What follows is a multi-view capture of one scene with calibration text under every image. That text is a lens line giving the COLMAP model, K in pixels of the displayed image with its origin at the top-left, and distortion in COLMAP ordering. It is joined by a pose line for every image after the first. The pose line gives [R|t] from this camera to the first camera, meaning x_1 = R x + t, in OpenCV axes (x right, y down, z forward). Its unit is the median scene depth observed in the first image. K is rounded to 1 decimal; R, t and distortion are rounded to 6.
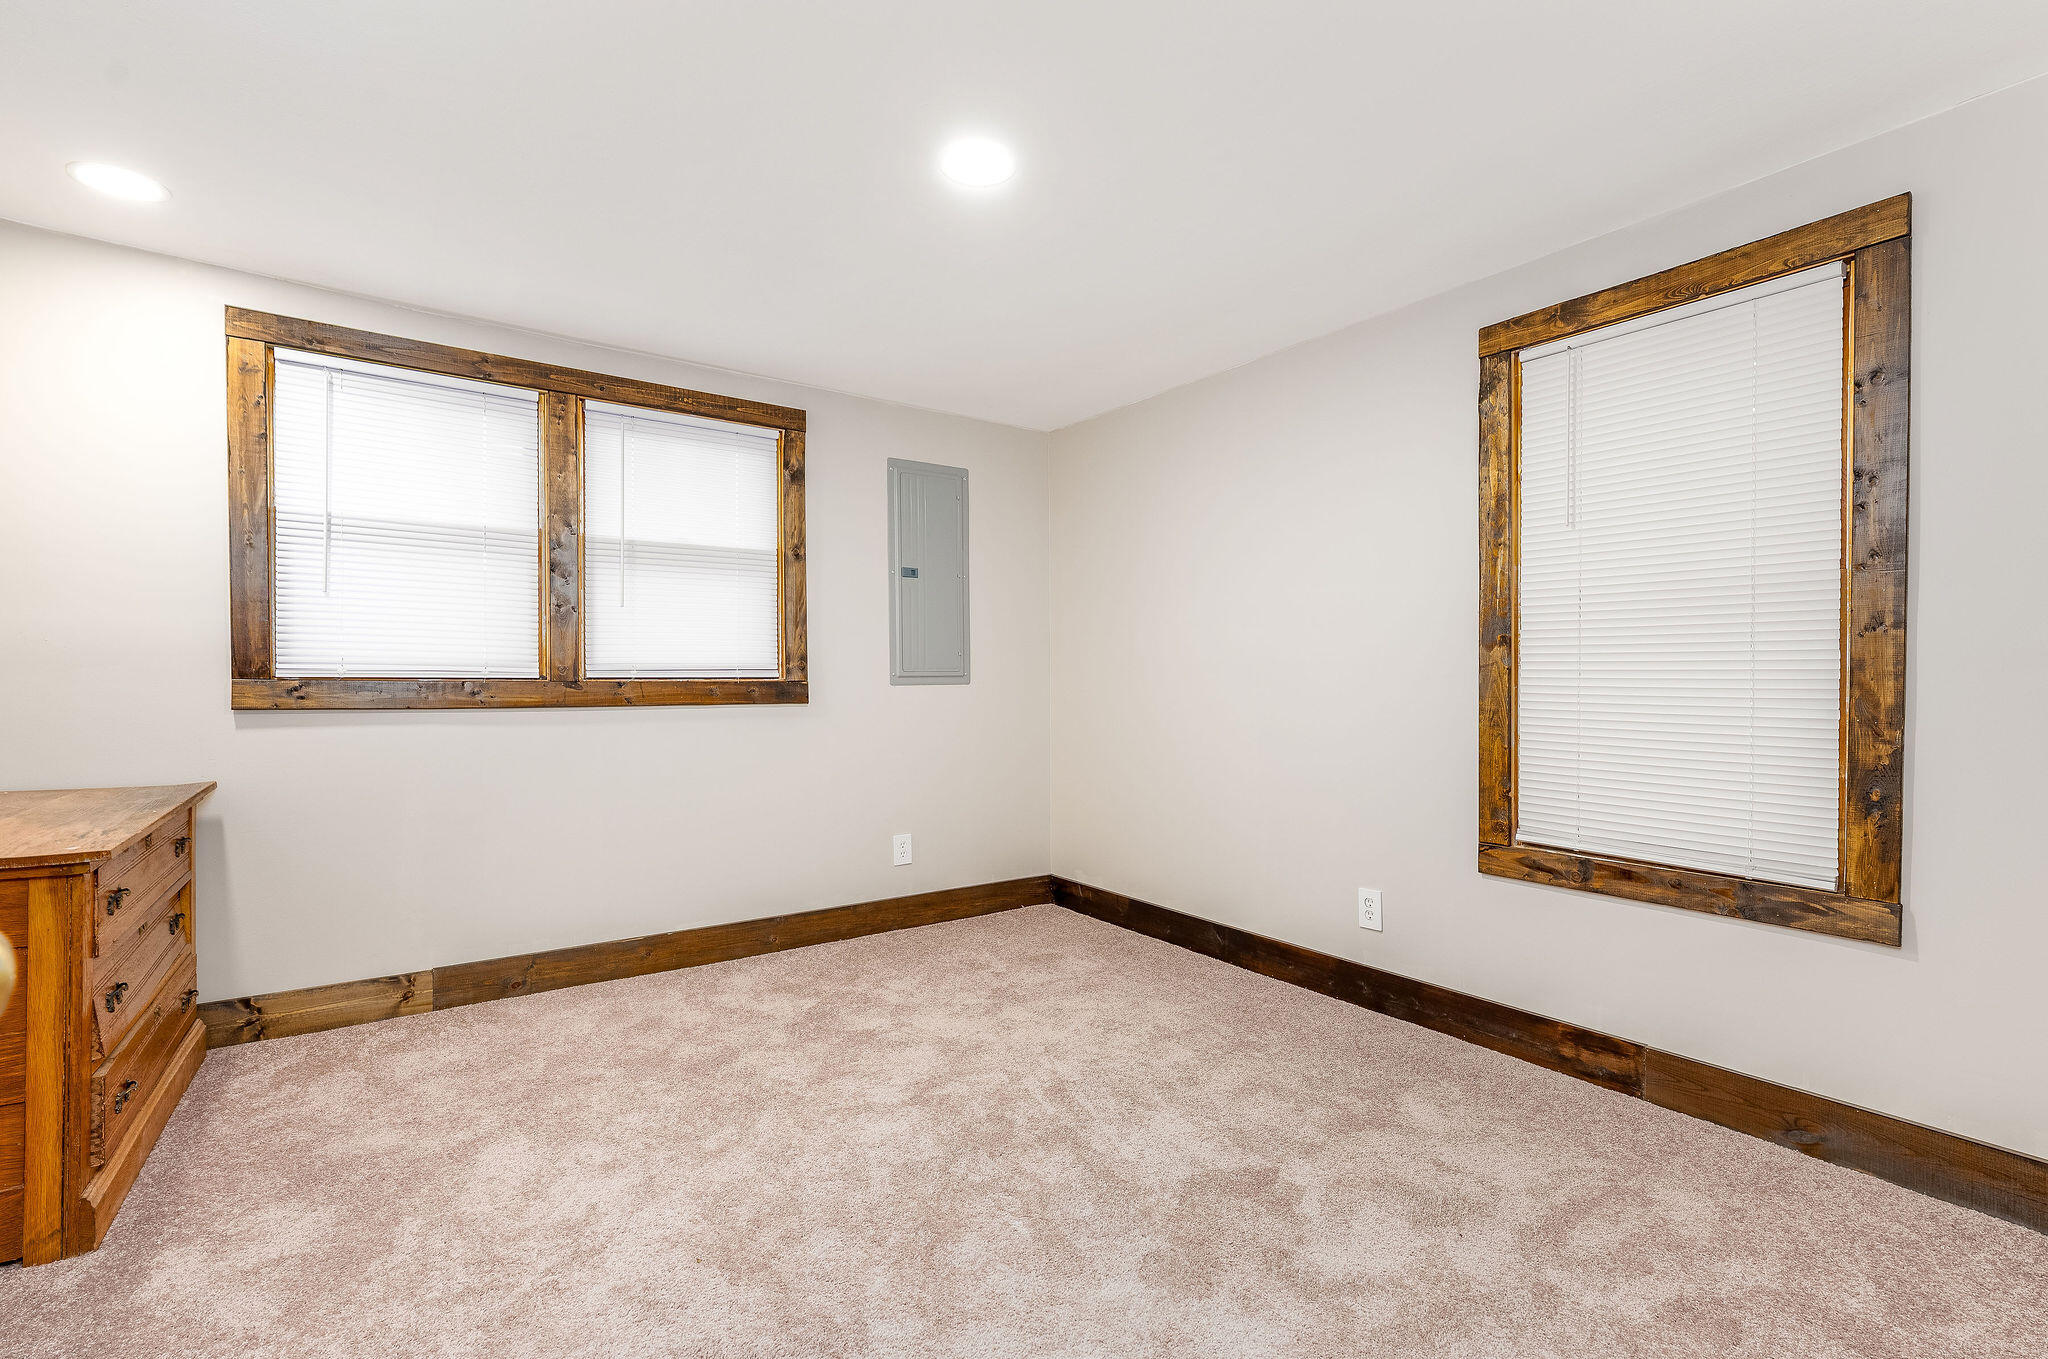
lens RADIAL K [[904.0, 0, 1024.0], [0, 904.0, 679.5], [0, 0, 1]] dist [0.017035, 0.000014]
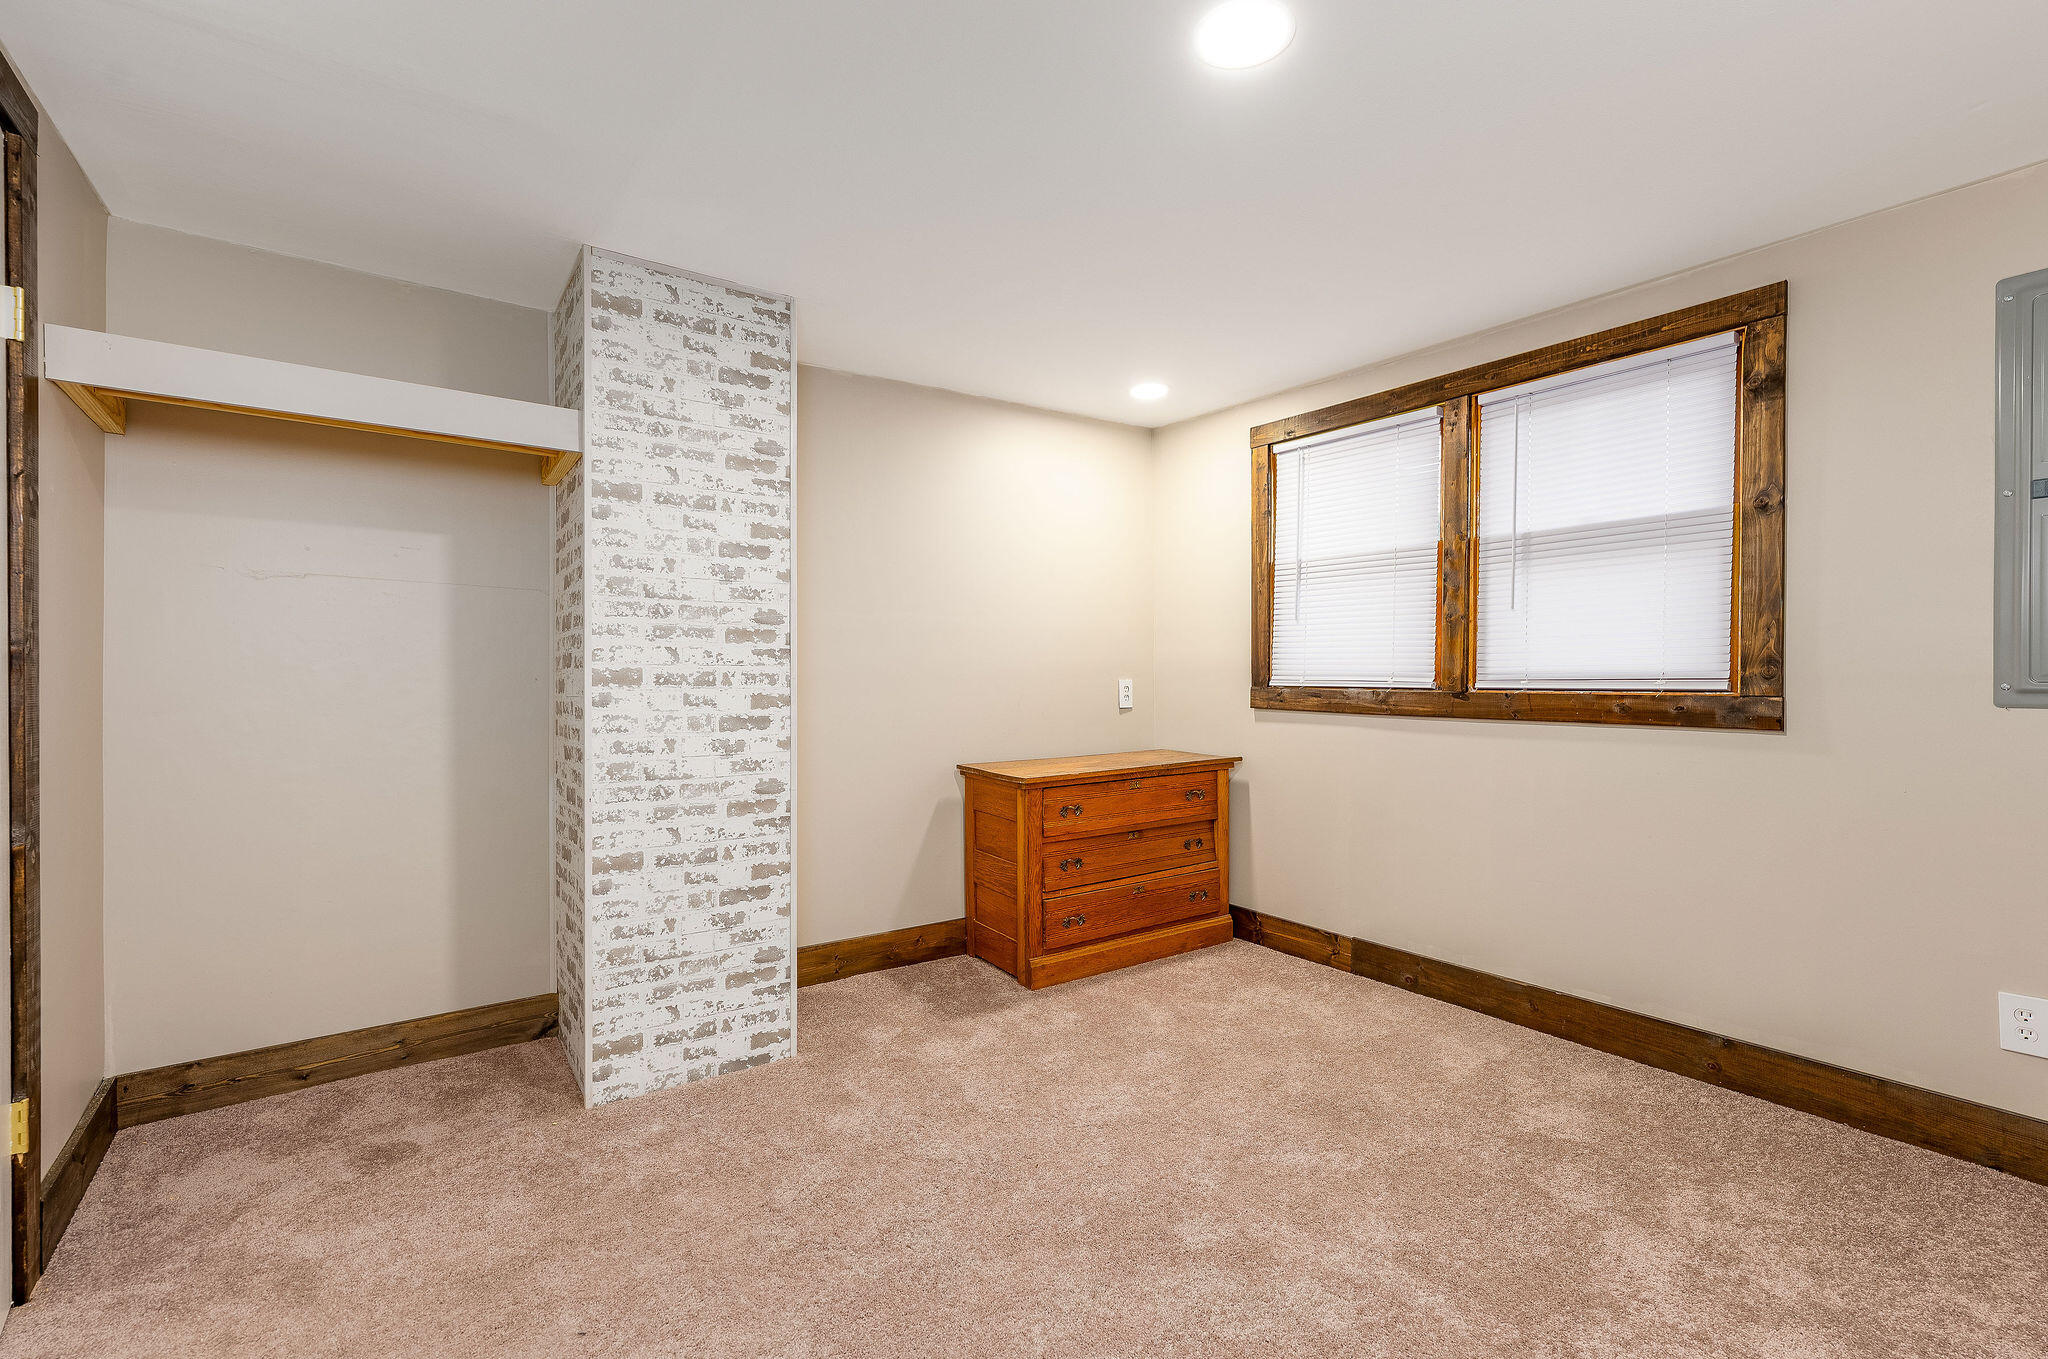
lens RADIAL K [[904.0, 0, 1024.0], [0, 904.0, 679.5], [0, 0, 1]] dist [0.017035, 0.000014]
pose [[0.037981, 0.000951, -0.999278, 0.453890], [-0.005954, 0.999982, 0.000725, -0.009001], [0.999261, 0.005922, 0.037985, 0.494603]]
